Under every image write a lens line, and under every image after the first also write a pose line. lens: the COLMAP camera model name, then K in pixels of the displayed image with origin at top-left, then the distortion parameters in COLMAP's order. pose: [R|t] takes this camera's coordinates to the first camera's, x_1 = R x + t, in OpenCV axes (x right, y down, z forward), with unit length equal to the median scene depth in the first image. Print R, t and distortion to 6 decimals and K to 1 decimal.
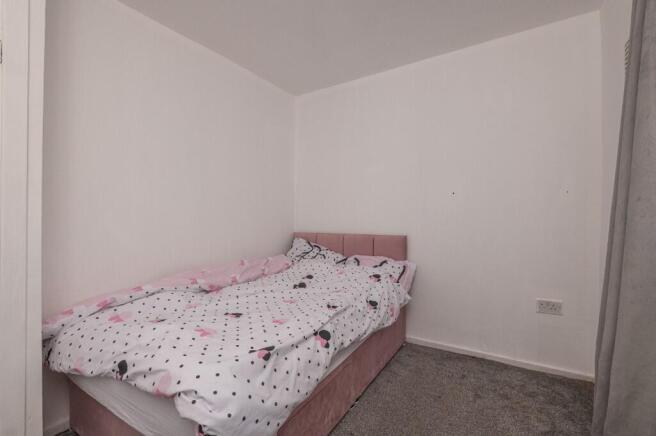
lens RADIAL K [[306.4, 0, 330.5], [0, 306.4, 214.9], [0, 0, 1]] dist [0.003301, -0.000420]
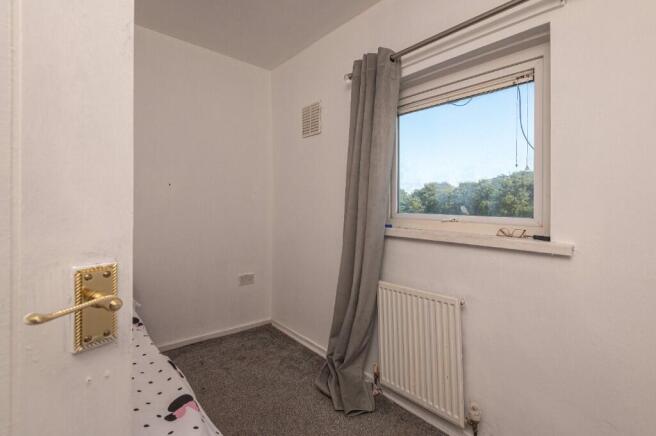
lens RADIAL K [[306.4, 0, 330.5], [0, 306.4, 214.9], [0, 0, 1]] dist [0.003301, -0.000420]
pose [[0.313171, -0.013547, 0.949600, -0.421808], [-0.009355, 0.999806, 0.017348, 0.002321], [-0.949651, -0.014317, 0.312984, 0.269798]]
